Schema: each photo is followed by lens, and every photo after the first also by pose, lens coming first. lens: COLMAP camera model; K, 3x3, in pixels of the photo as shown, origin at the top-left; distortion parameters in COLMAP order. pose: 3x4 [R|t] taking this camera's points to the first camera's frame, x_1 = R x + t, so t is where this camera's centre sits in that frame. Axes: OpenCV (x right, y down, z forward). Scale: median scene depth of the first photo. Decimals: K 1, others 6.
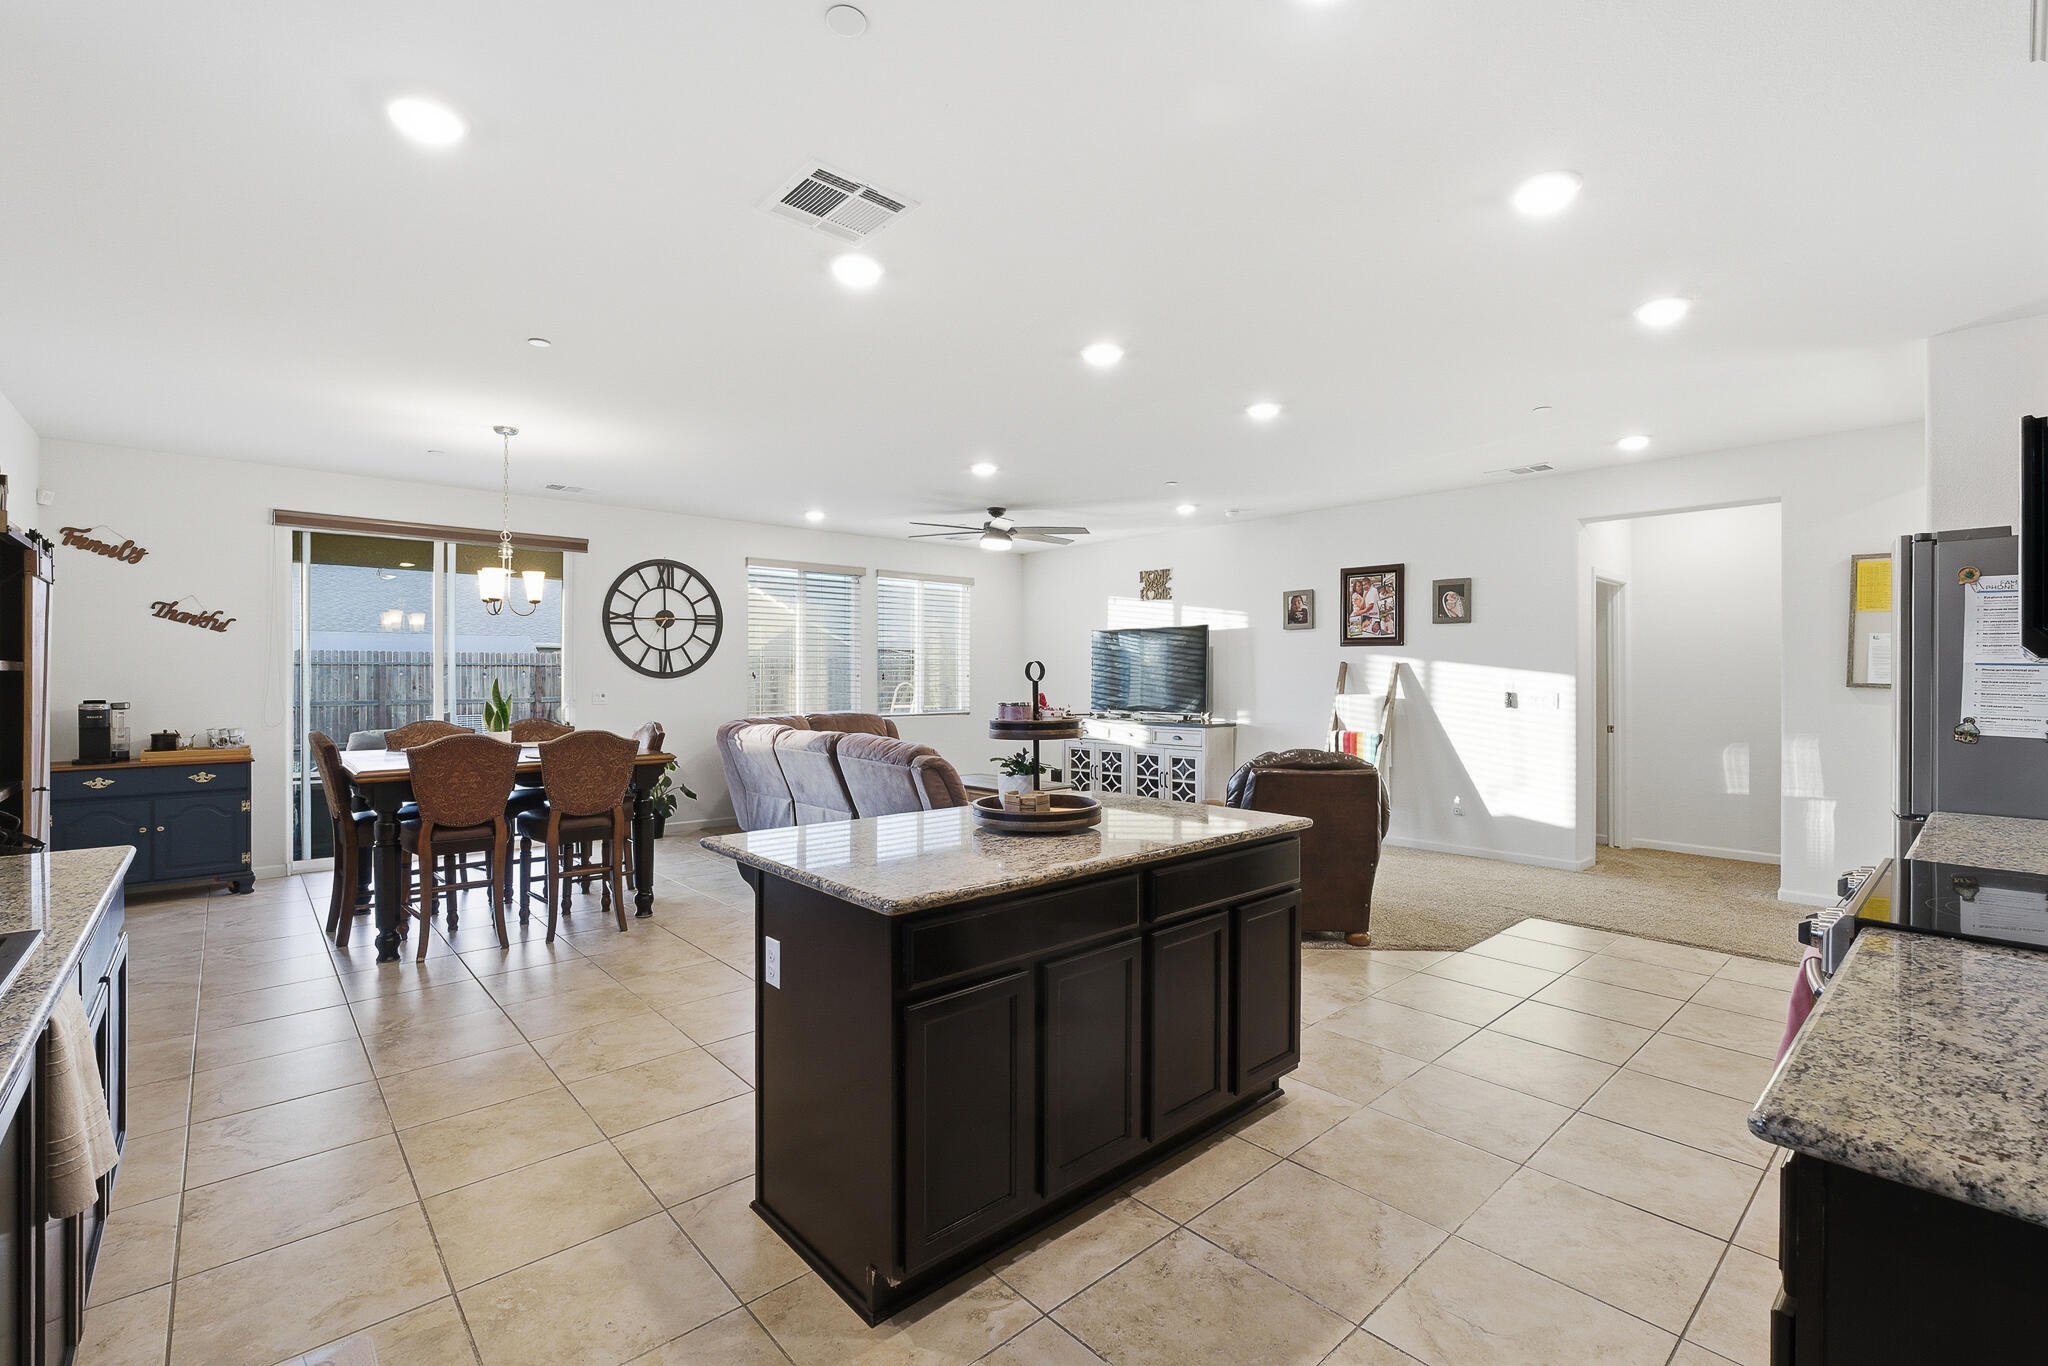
lens RADIAL K [[889.5, 0, 1017.4], [0, 889.5, 684.6], [0, 0, 1]] dist [-0.013348, 0.005219]
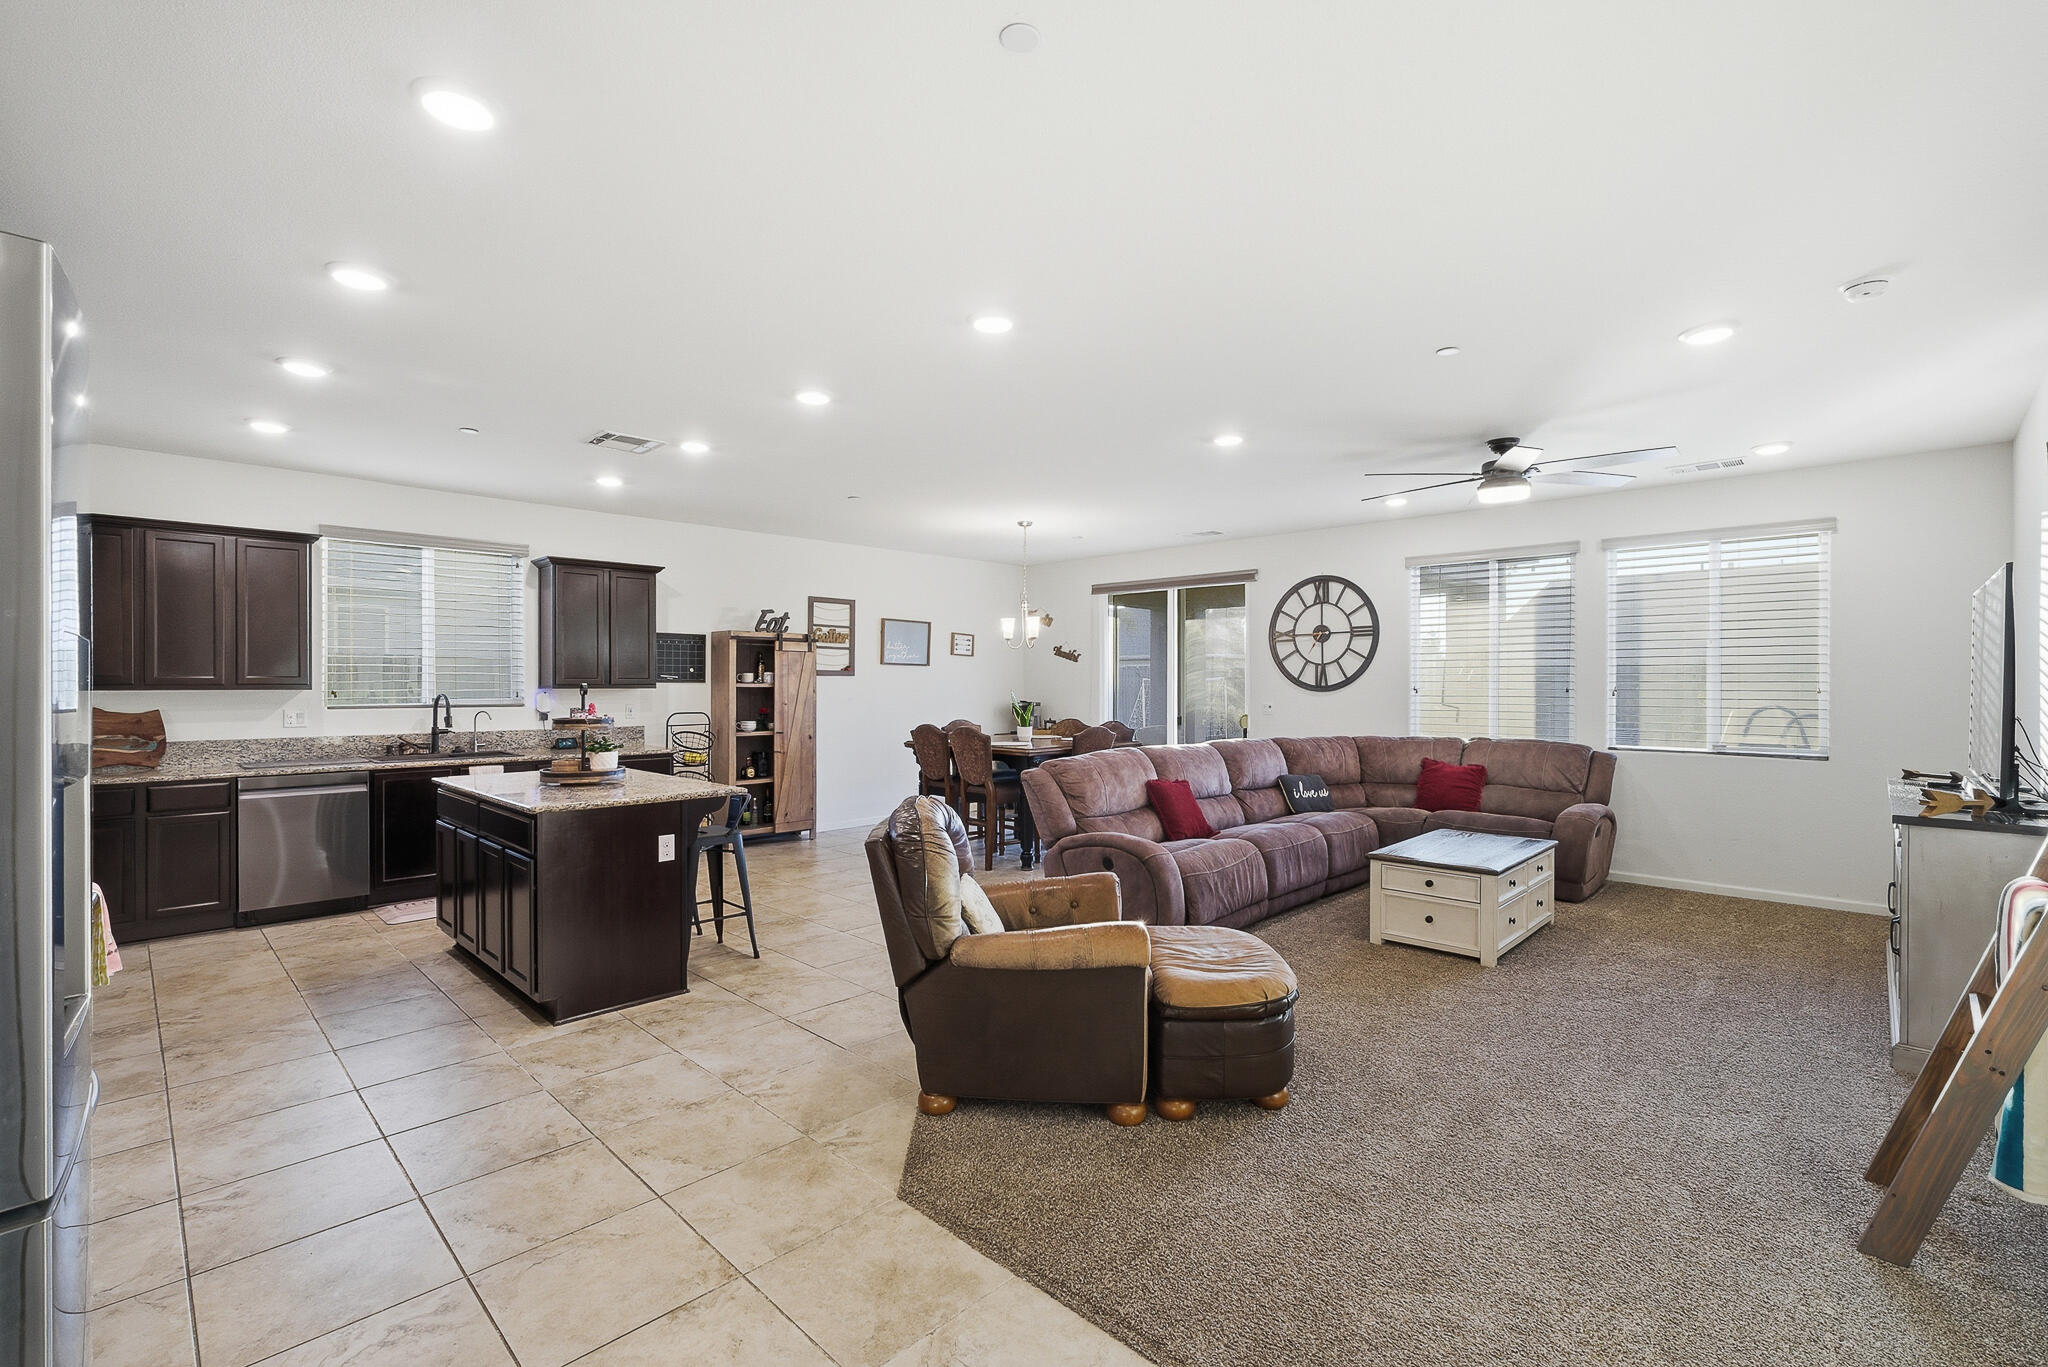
lens RADIAL K [[889.5, 0, 1026.0], [0, 889.5, 689.7], [0, 0, 1]] dist [-0.013348, 0.005219]
pose [[0.073636, 0.005705, -0.997269, 0.621236], [-0.010710, 0.999930, 0.004929, -0.011390], [0.997228, 0.010318, 0.073692, 0.610240]]
